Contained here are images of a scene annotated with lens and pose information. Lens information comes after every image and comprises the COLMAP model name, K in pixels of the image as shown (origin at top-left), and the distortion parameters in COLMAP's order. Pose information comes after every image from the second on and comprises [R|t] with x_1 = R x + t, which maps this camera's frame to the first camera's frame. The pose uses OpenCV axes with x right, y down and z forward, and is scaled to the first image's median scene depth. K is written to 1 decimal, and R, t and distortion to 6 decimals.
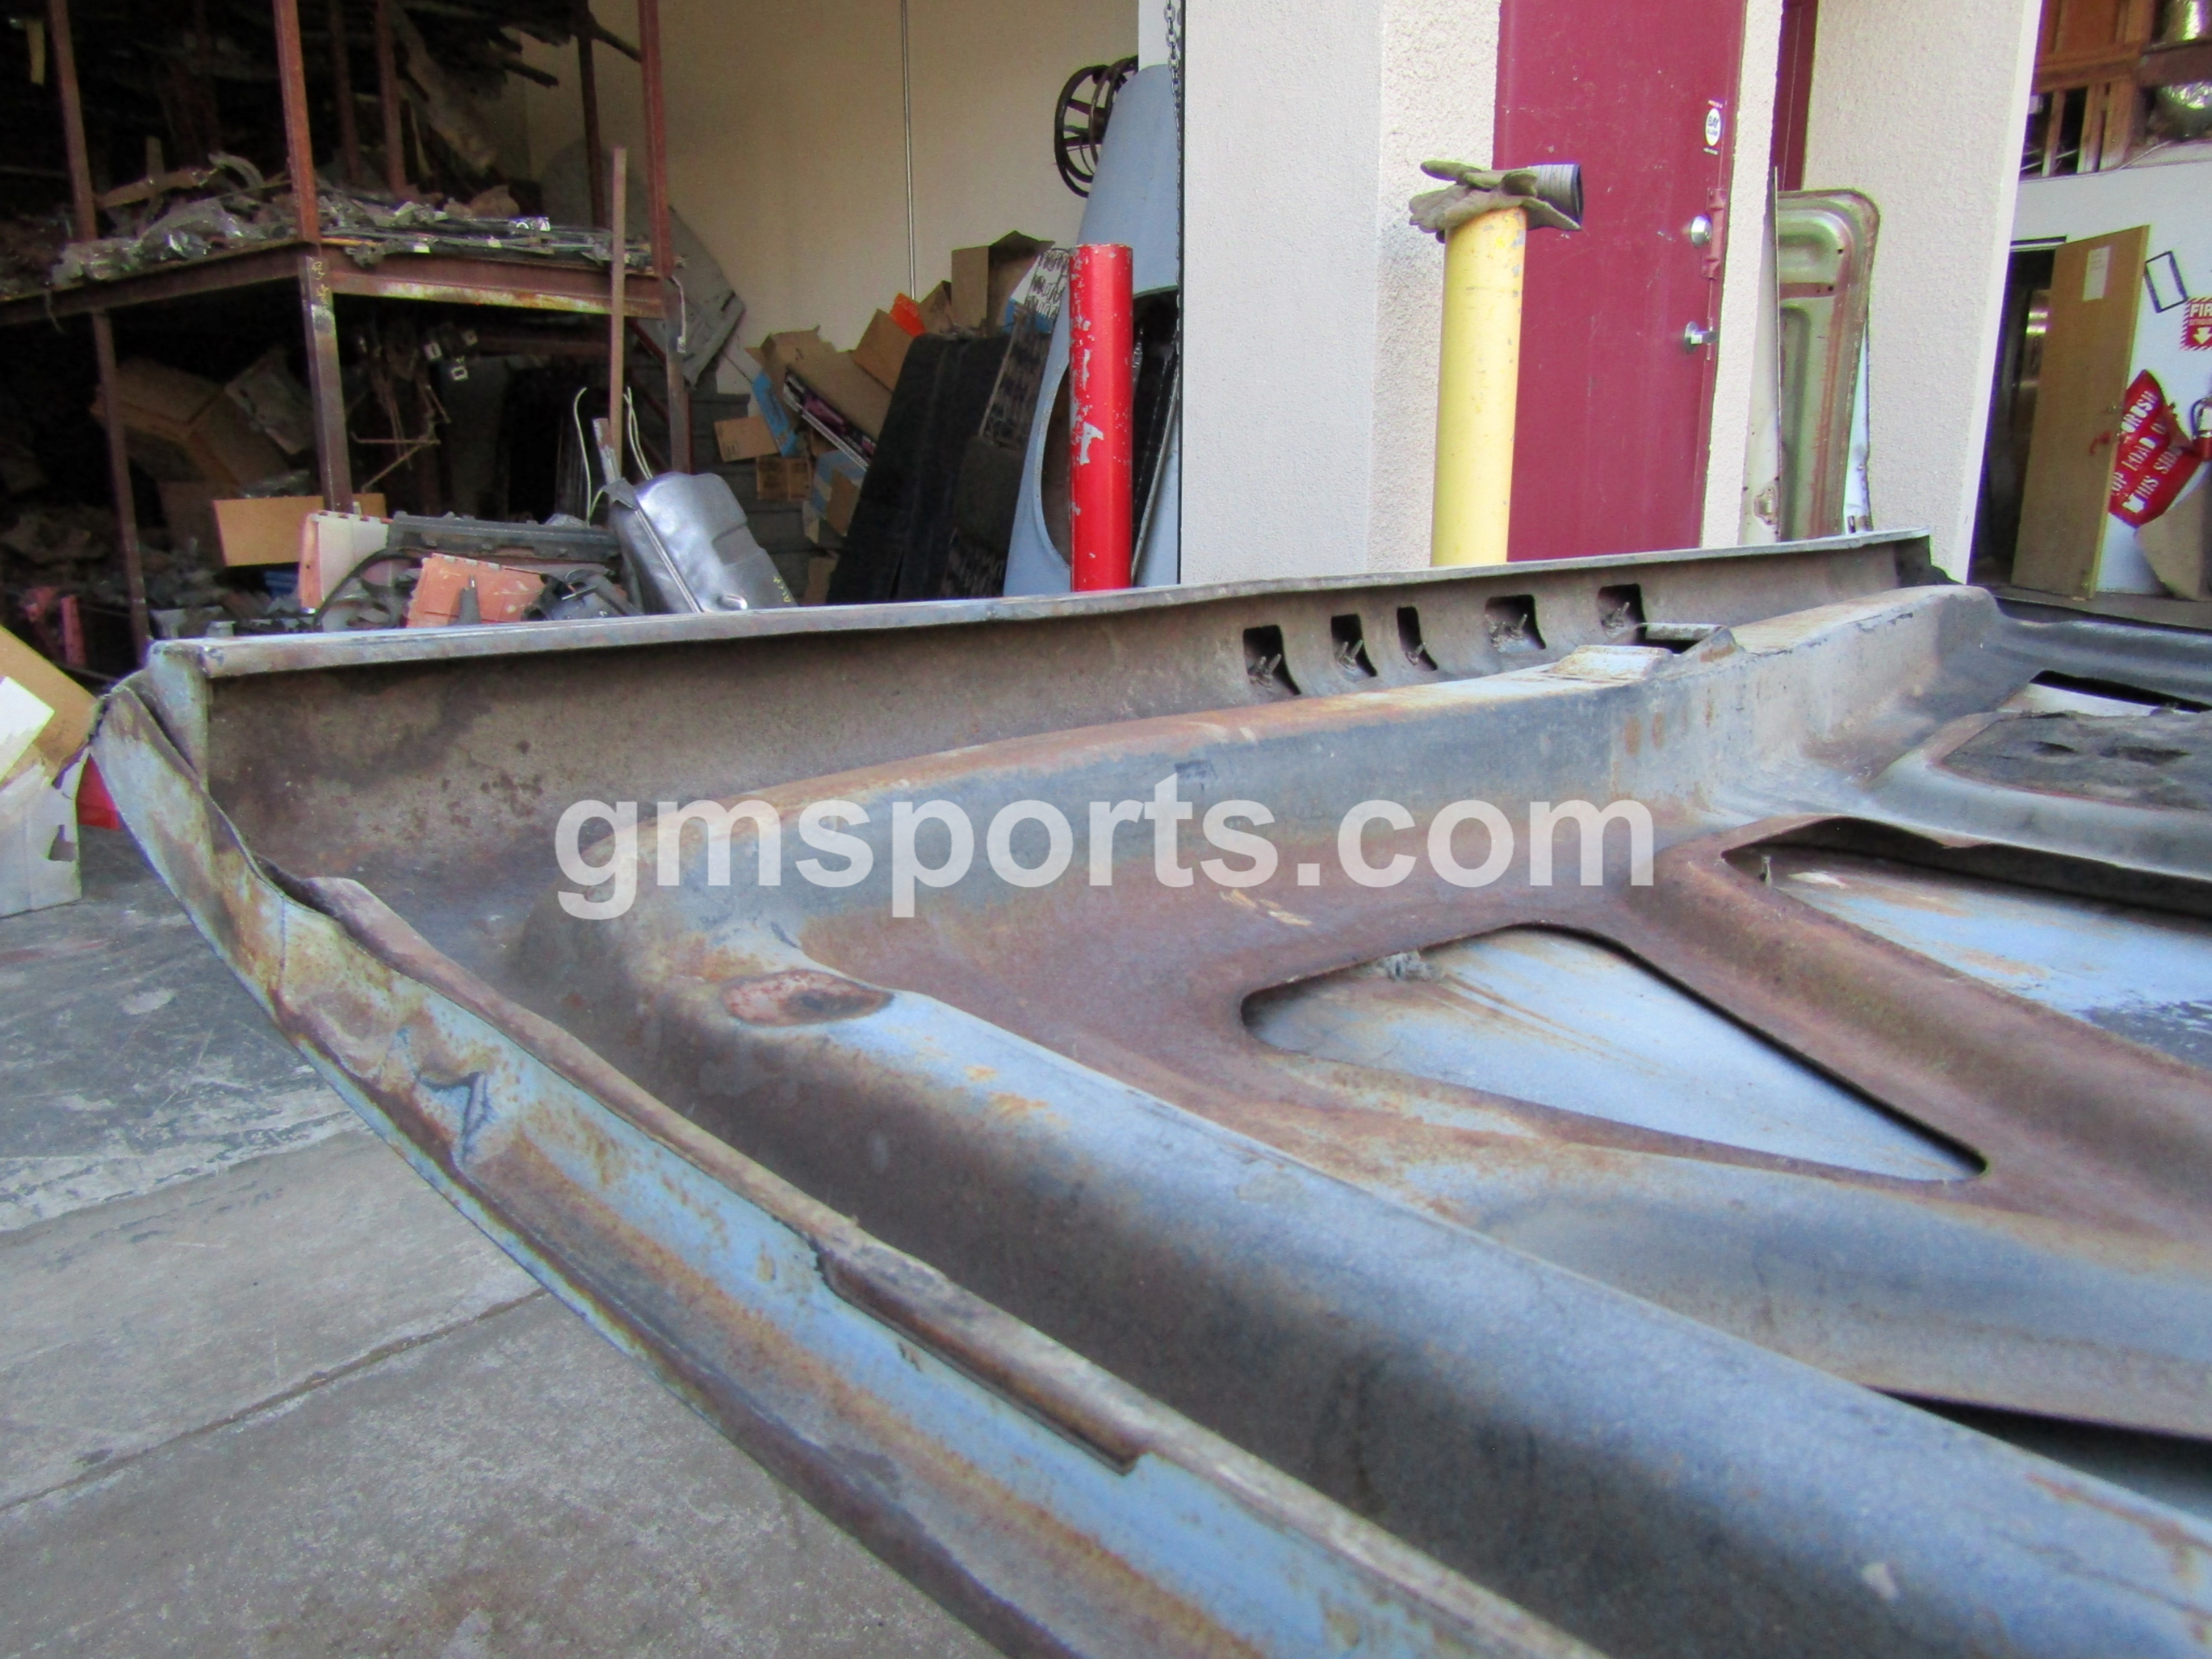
lens RADIAL K [[1577.5, 0, 1099.4], [0, 1577.5, 812.1], [0, 0, 1]] dist [-0.011558, 0.004320]
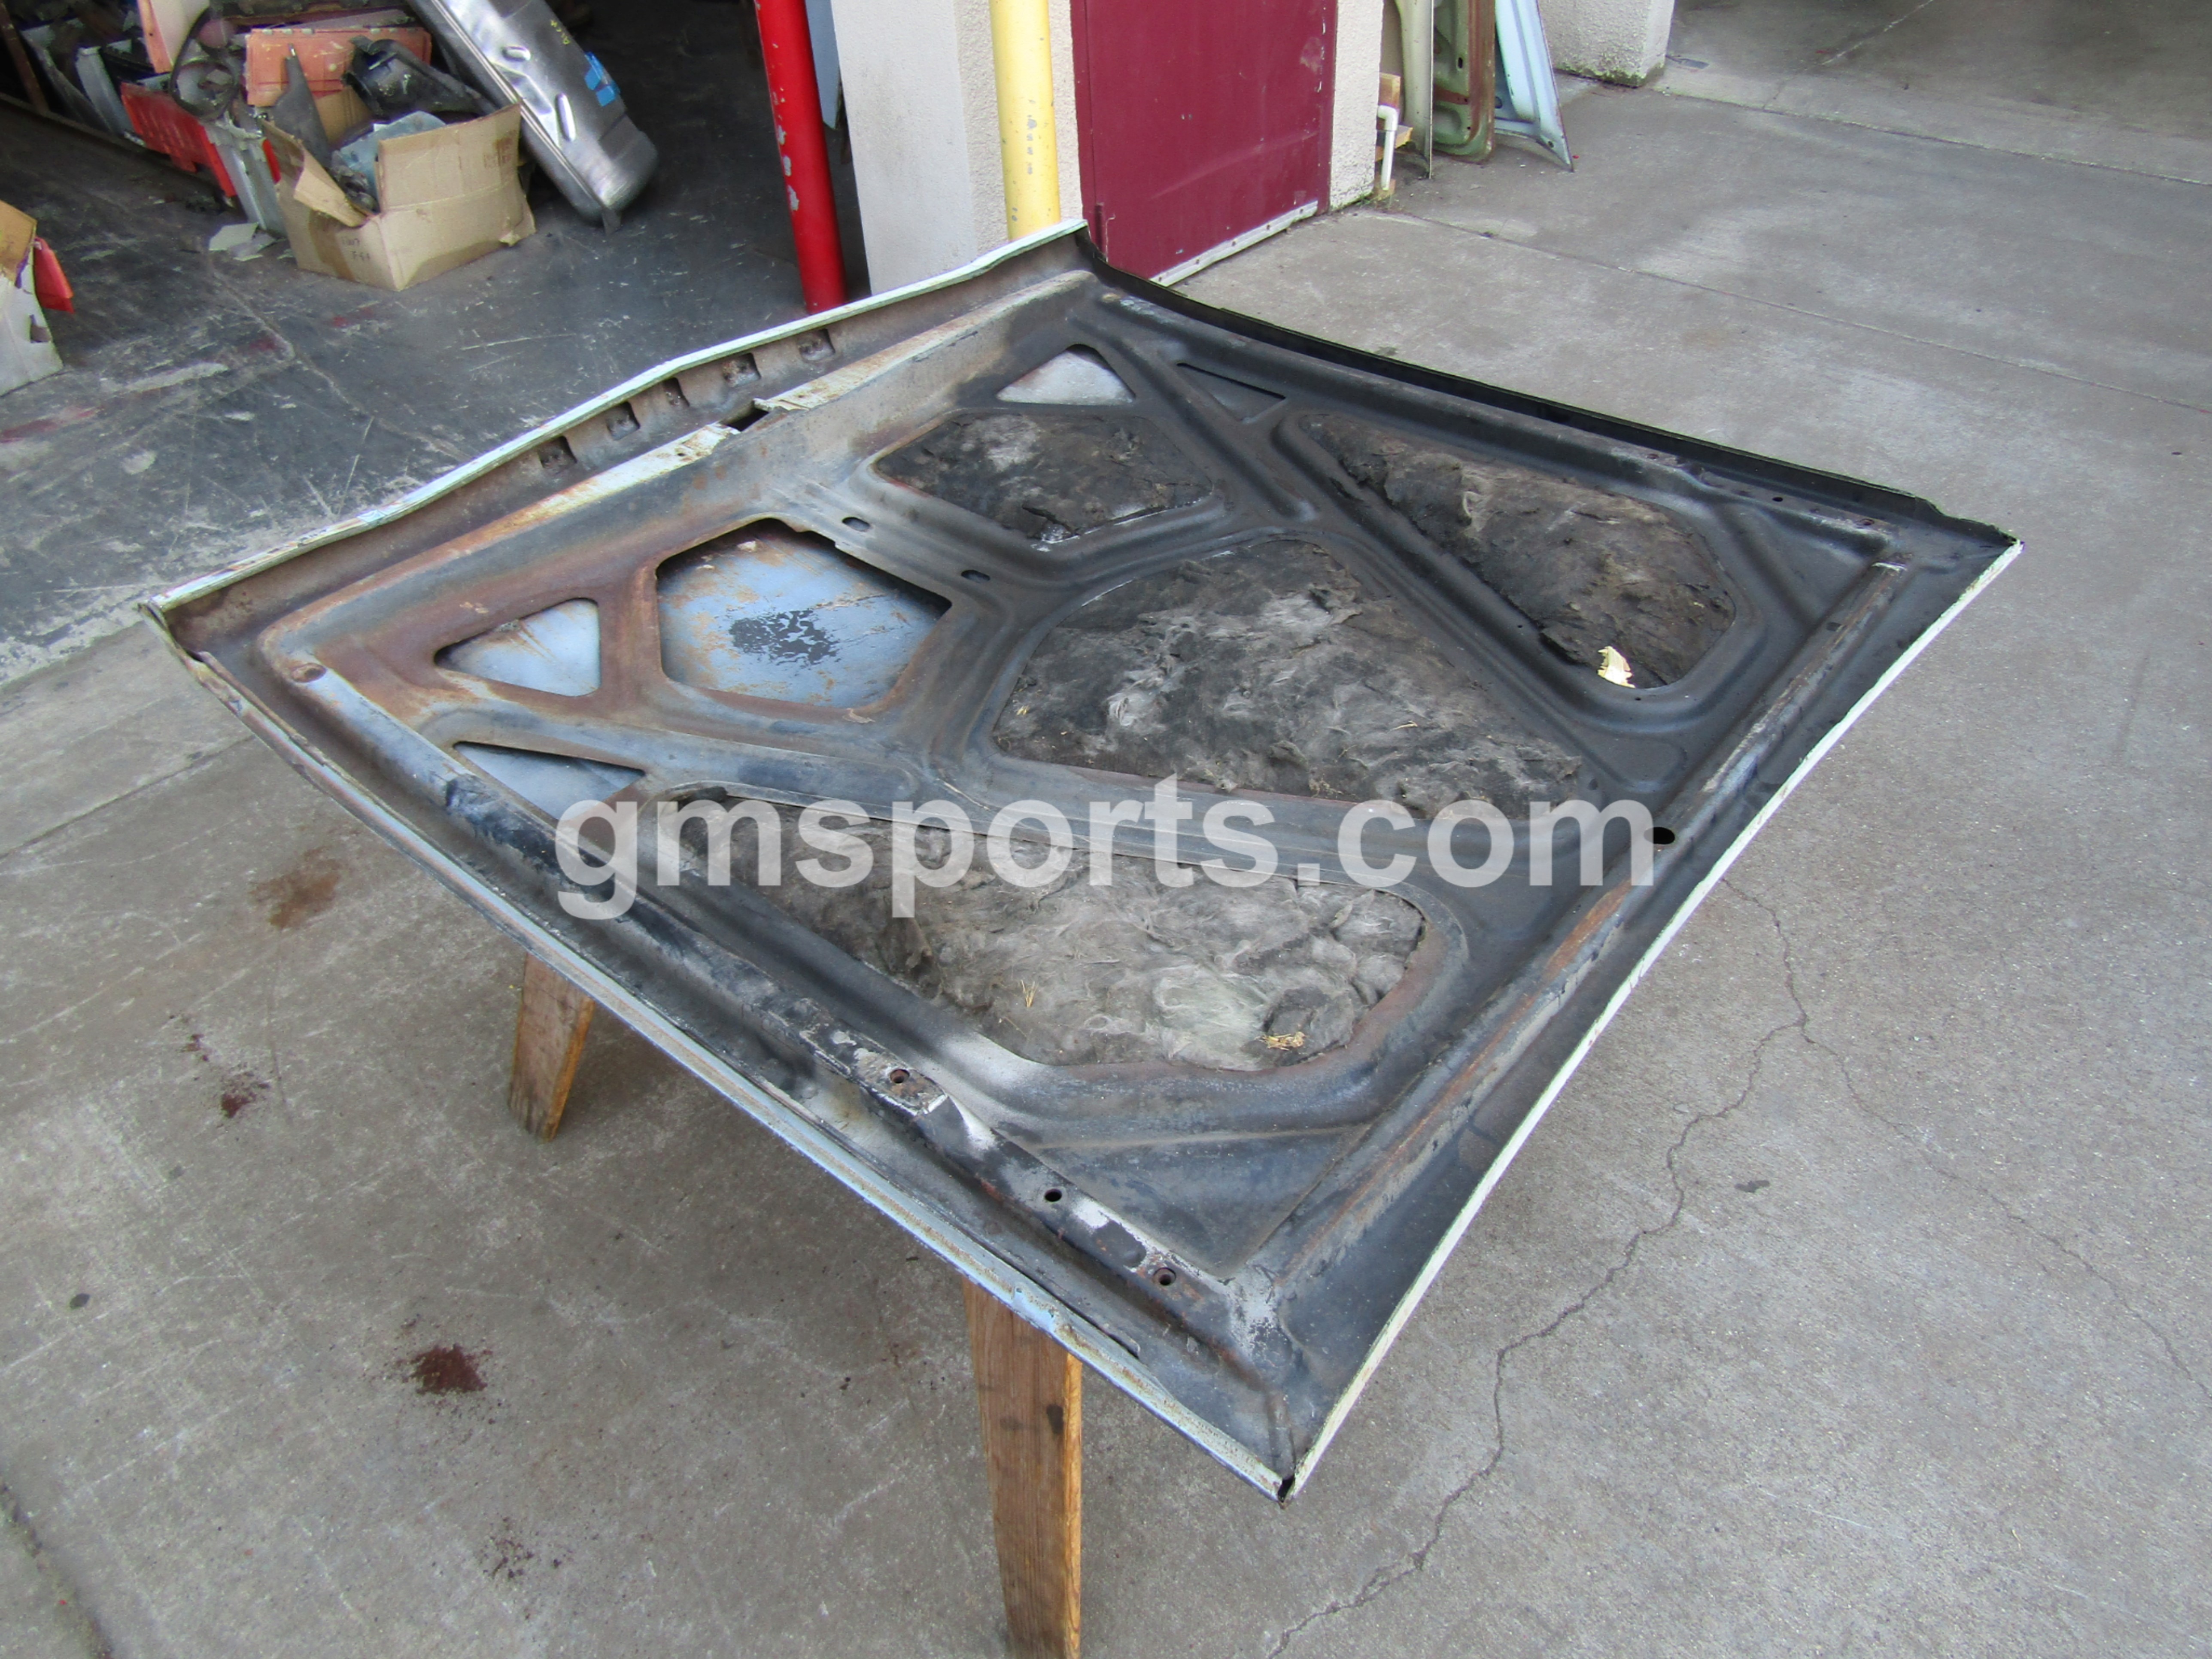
lens RADIAL K [[1577.5, 0, 1088.6], [0, 1577.5, 808.3], [0, 0, 1]] dist [-0.011558, 0.004320]
pose [[0.998706, -0.044132, -0.025278, 0.334057], [0.050779, 0.893027, 0.447130, -0.225053], [0.002841, -0.447834, 0.894112, -0.500637]]
